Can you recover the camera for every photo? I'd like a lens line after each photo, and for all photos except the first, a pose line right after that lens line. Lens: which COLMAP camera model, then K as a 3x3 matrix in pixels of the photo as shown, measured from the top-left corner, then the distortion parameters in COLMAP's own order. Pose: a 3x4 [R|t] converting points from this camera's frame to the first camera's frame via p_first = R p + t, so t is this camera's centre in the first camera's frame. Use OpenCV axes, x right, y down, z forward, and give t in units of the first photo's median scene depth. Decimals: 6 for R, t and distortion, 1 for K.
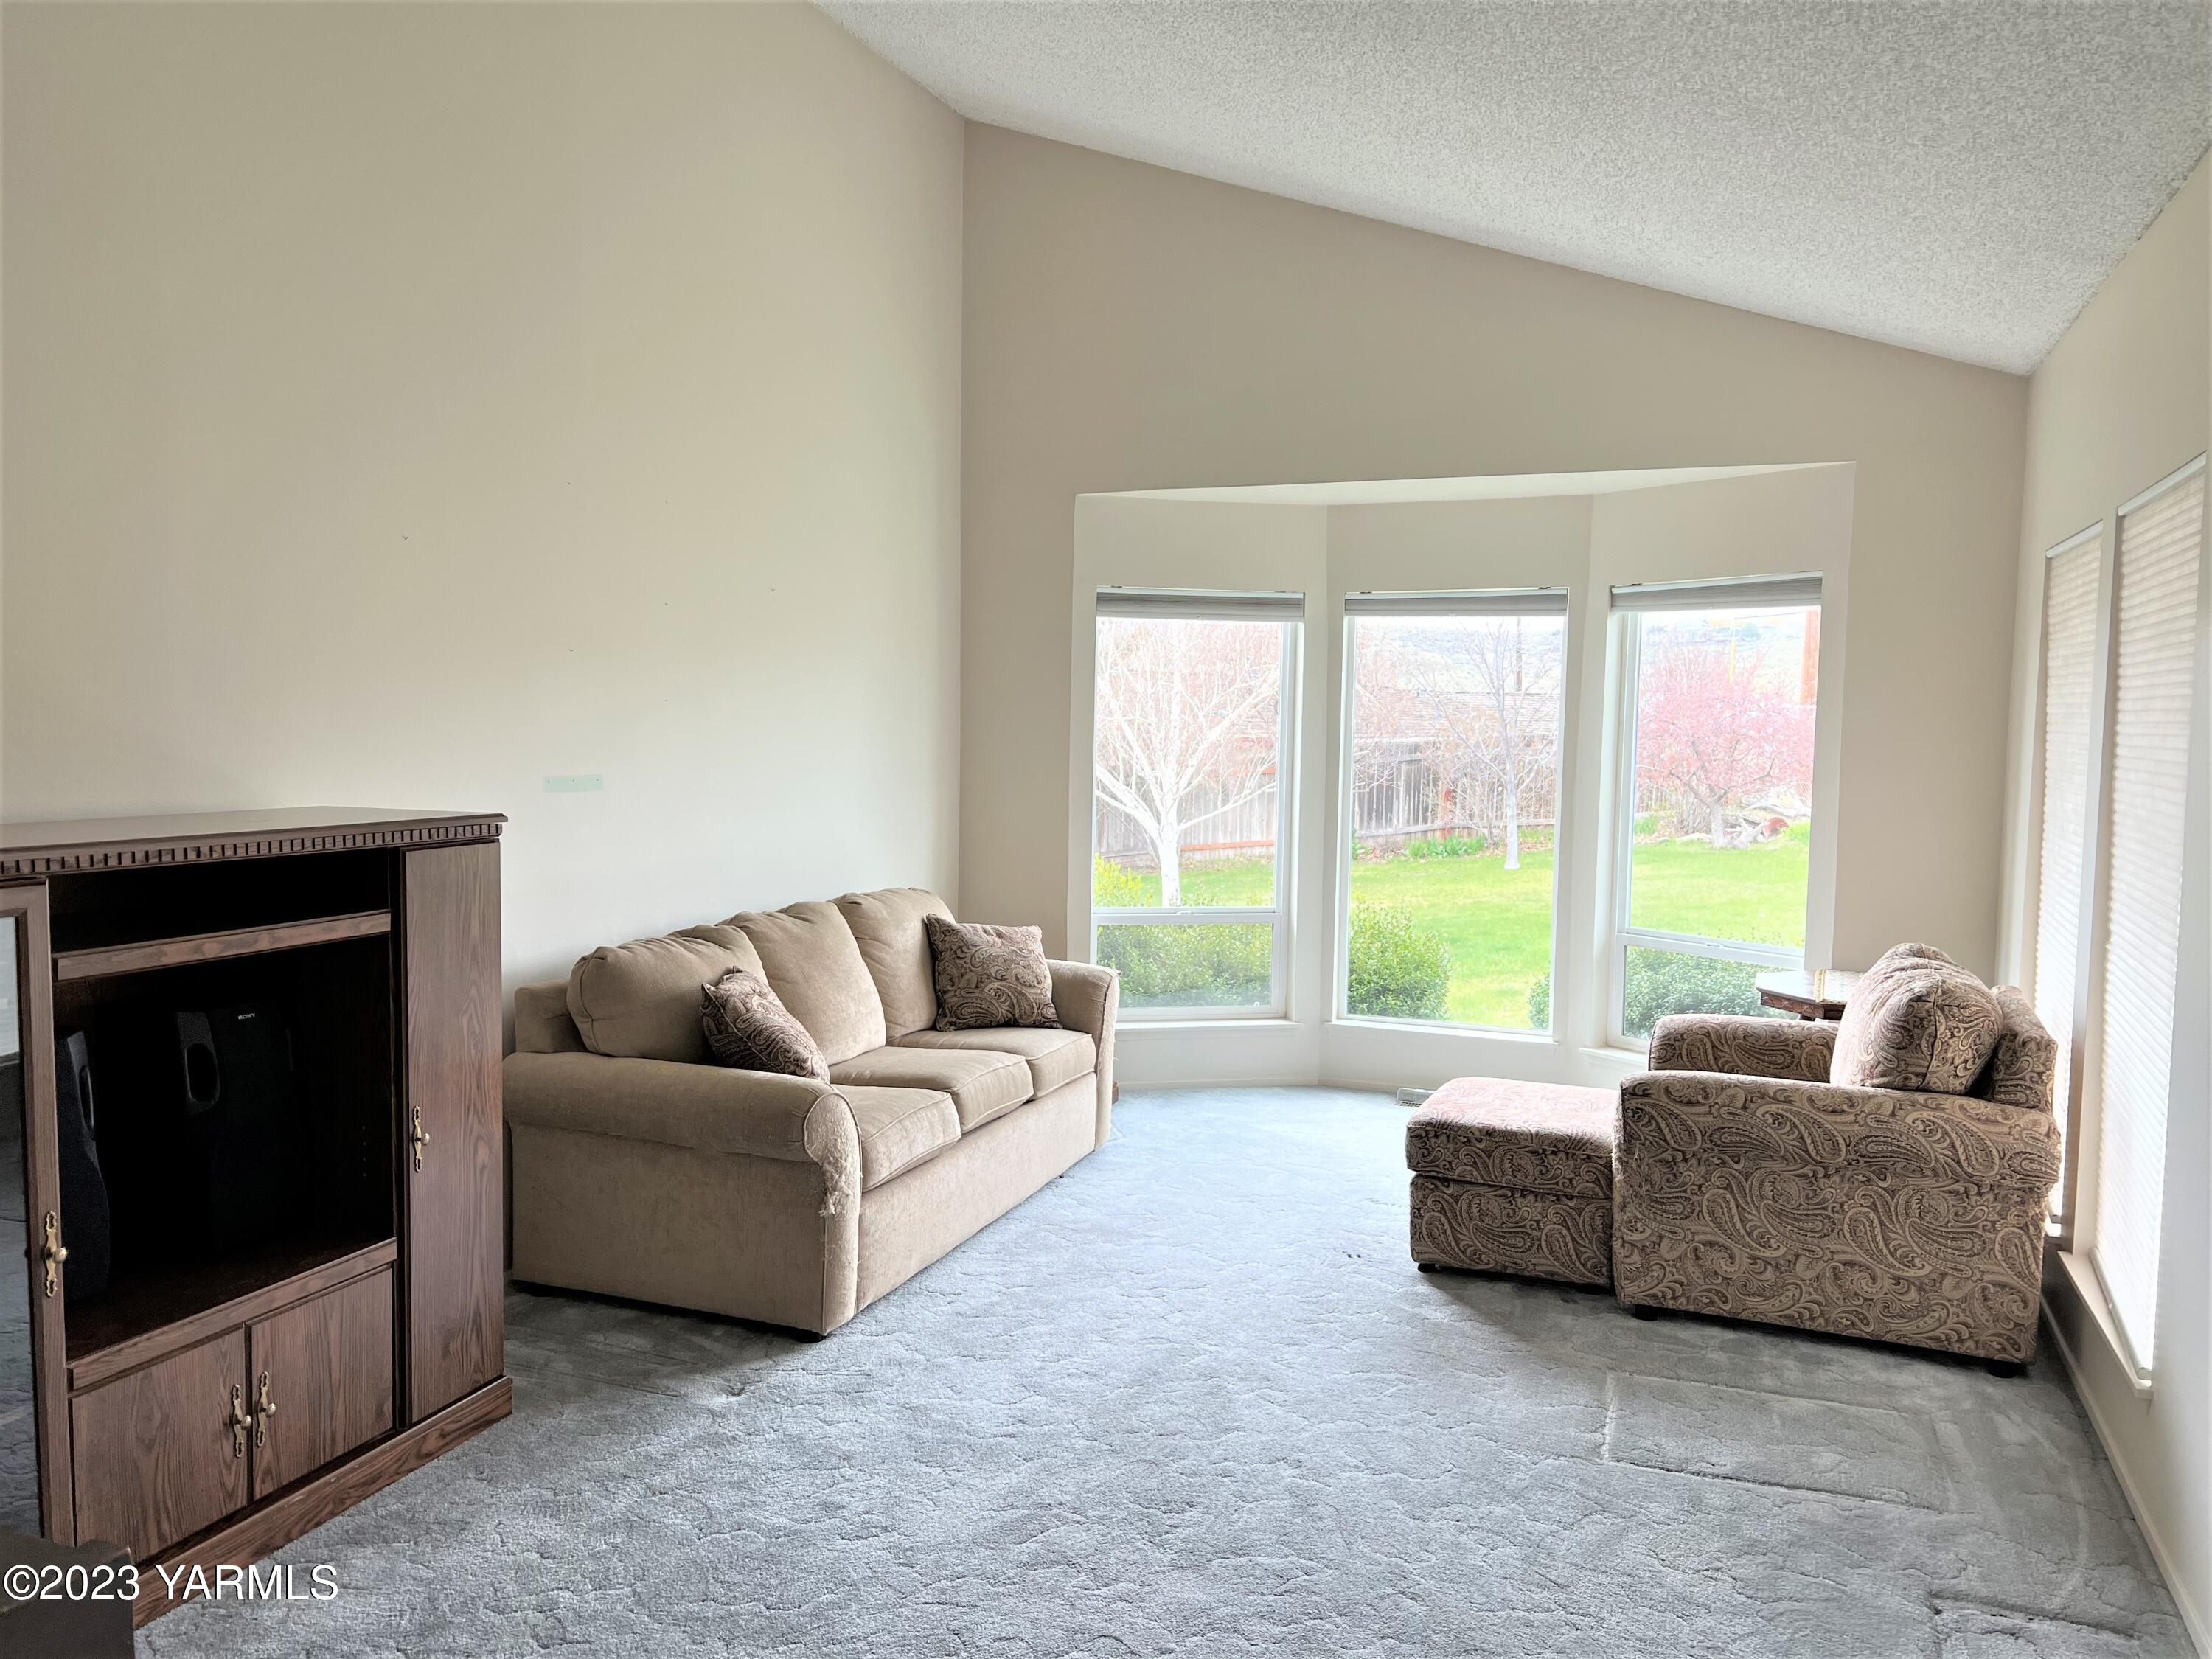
lens RADIAL K [[1650.7, 0, 1088.6], [0, 1650.7, 842.6], [0, 0, 1]] dist [0.057259, -0.070812]
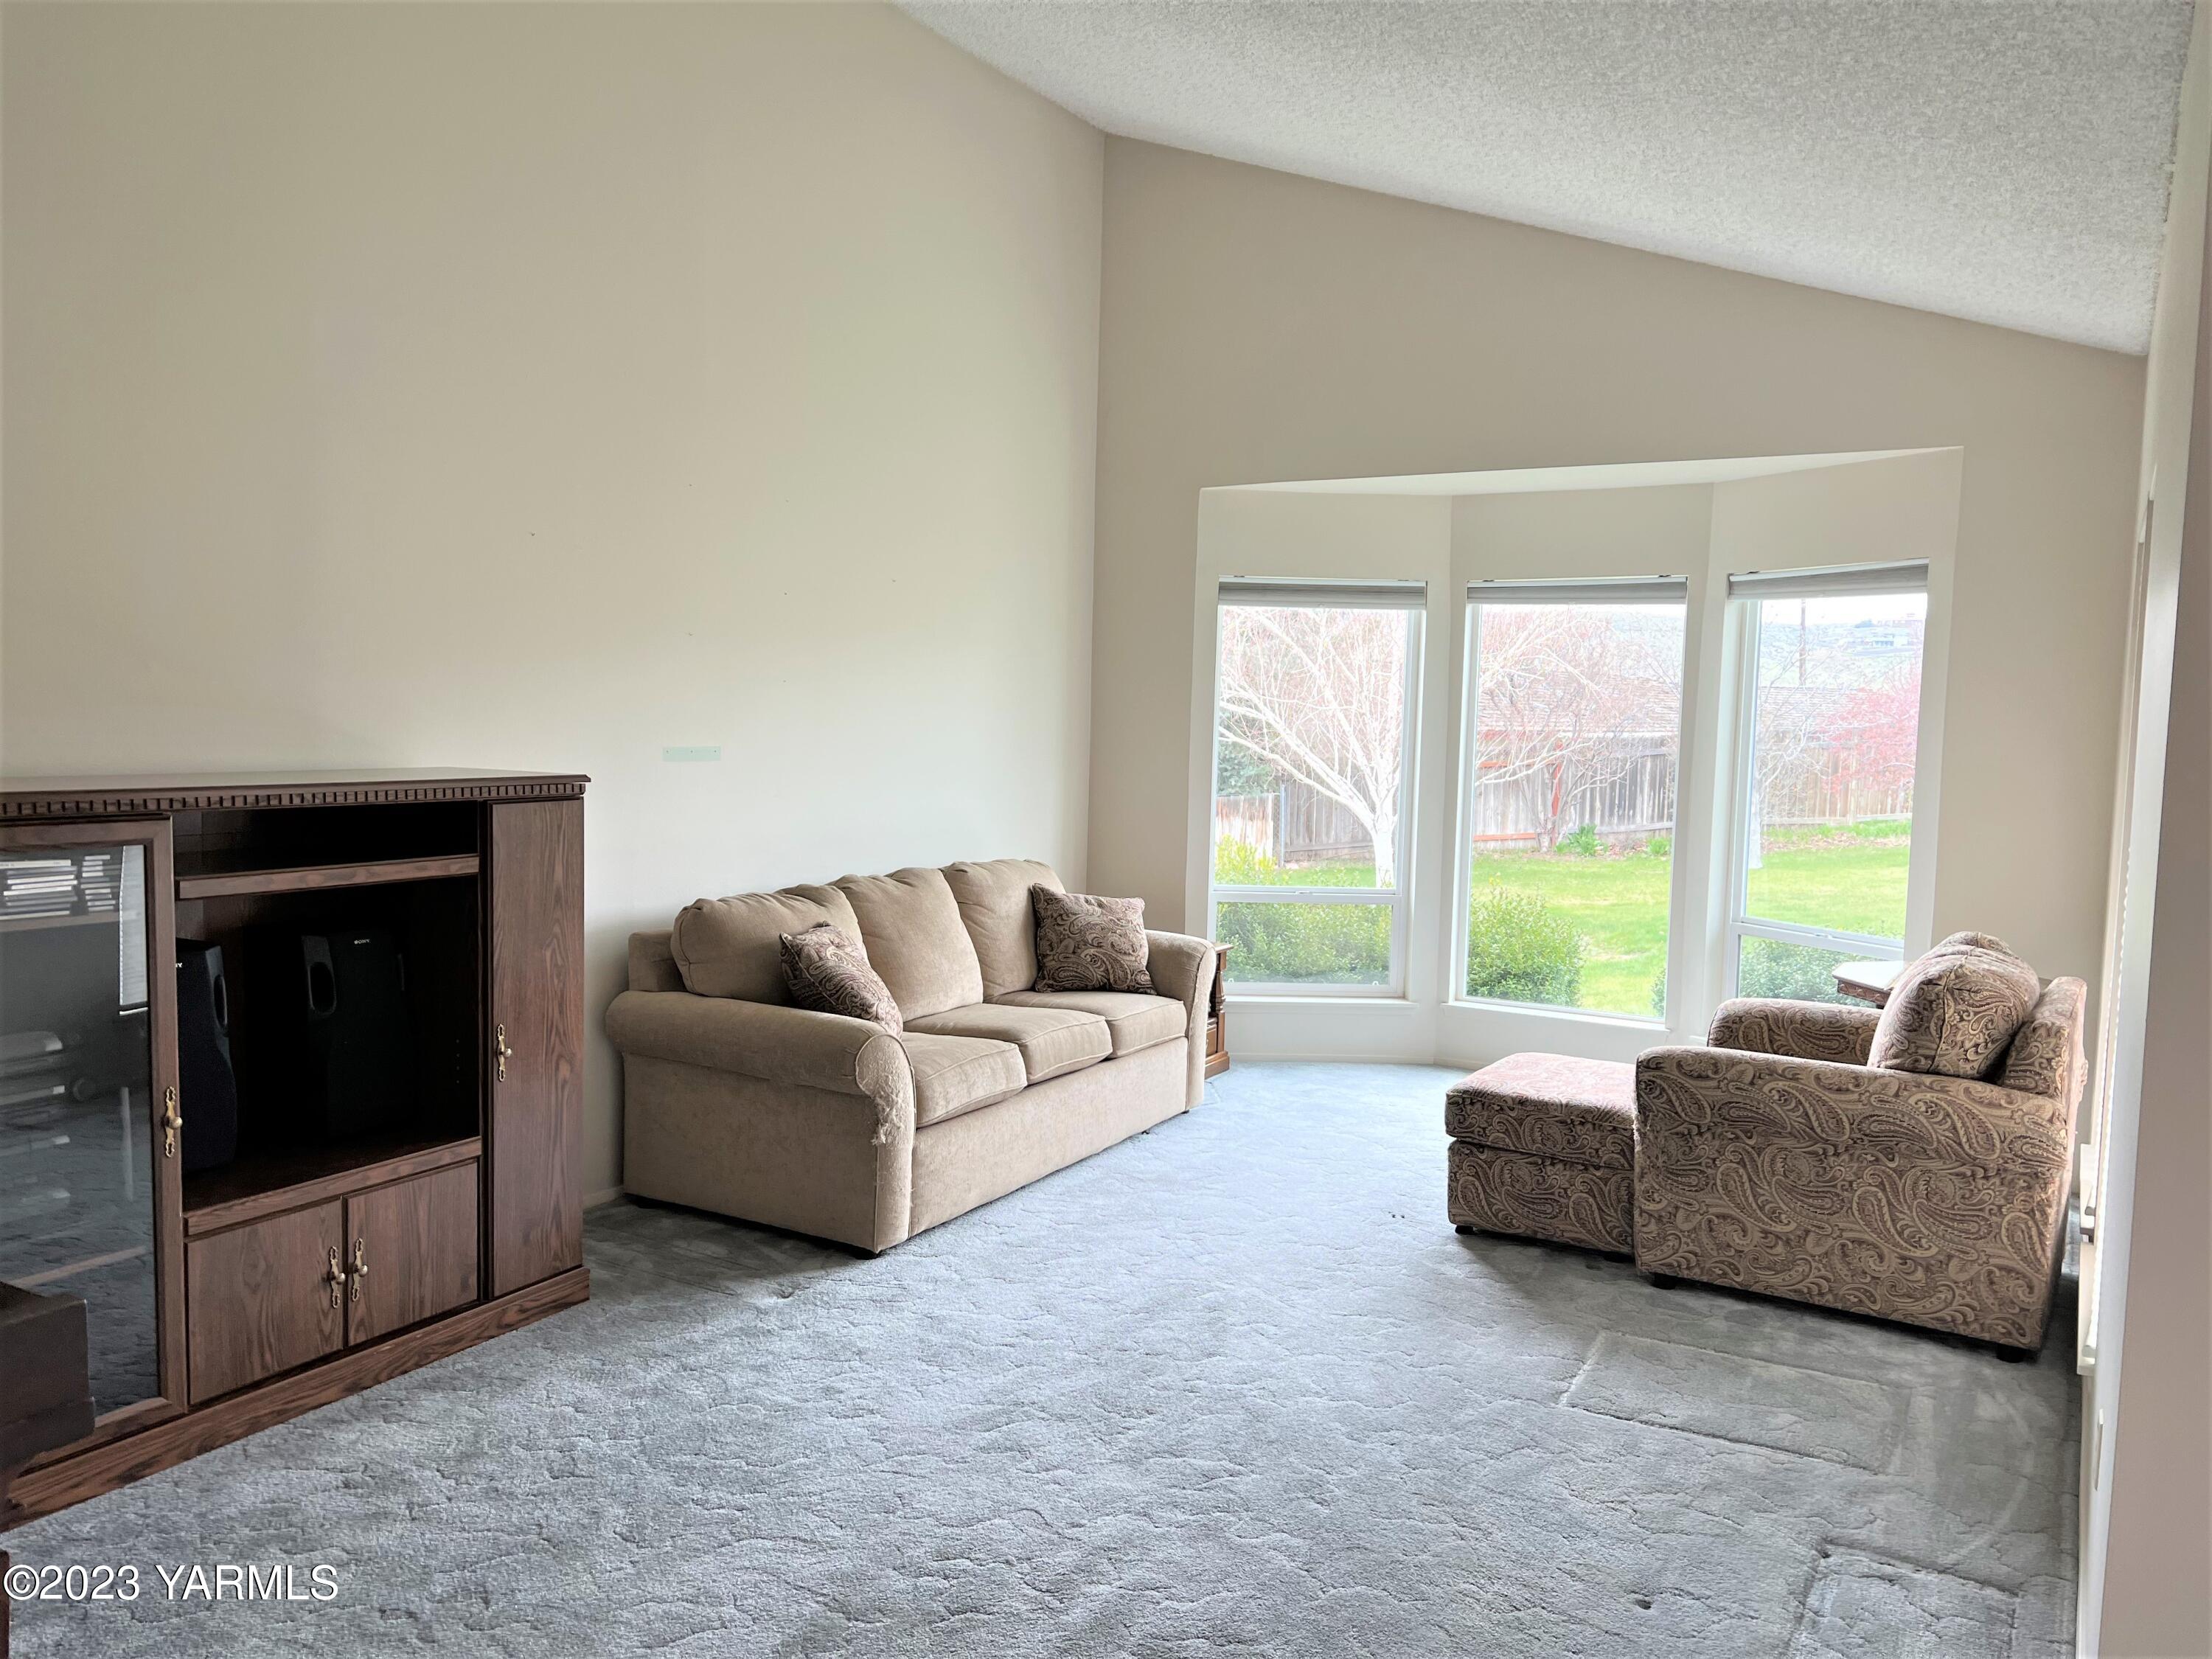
lens RADIAL K [[1650.7, 0, 1106.3], [0, 1650.7, 841.9], [0, 0, 1]] dist [0.057259, -0.070812]
pose [[0.988804, 0.020968, -0.147741, 0.151515], [-0.020311, 0.999776, 0.005954, 0.013038], [0.147833, -0.002886, 0.989008, -0.069737]]
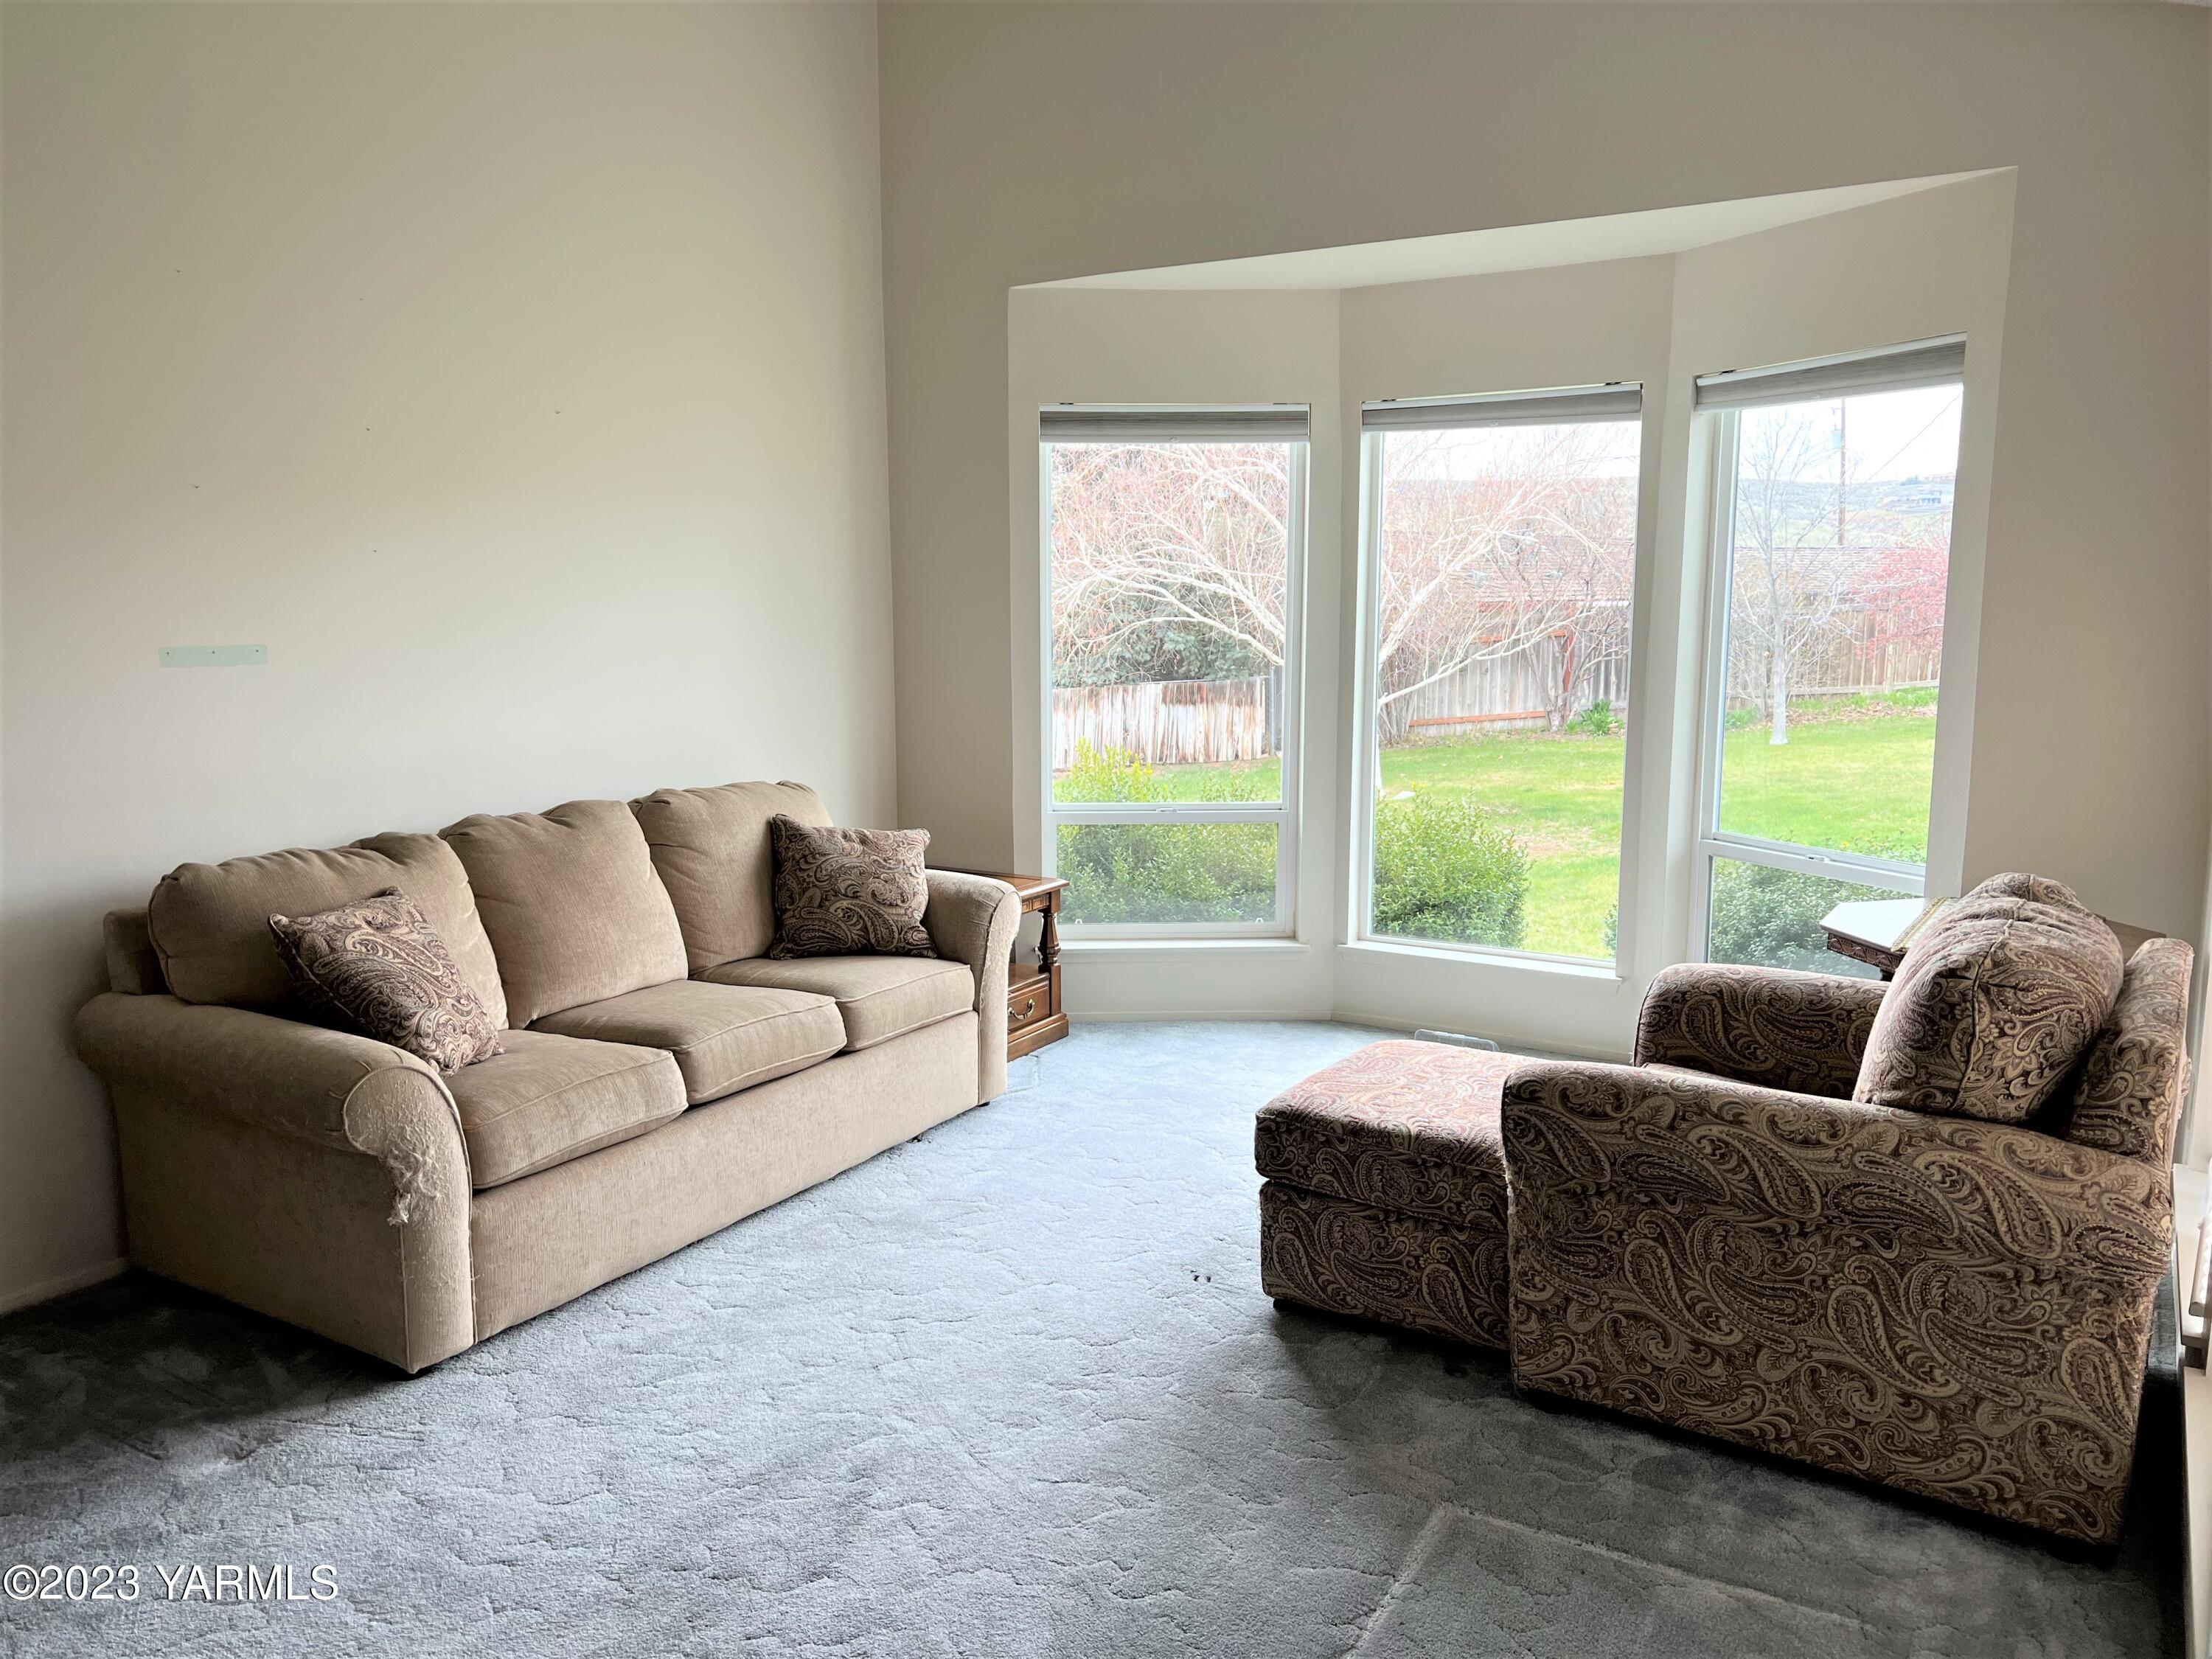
lens RADIAL K [[1650.7, 0, 1082.5], [0, 1650.7, 842.9], [0, 0, 1]] dist [0.057259, -0.070812]
pose [[0.983884, 0.008678, -0.178597, 0.283761], [0.004939, 0.997121, 0.075661, -0.005034], [0.178739, -0.075324, 0.981009, 0.320908]]
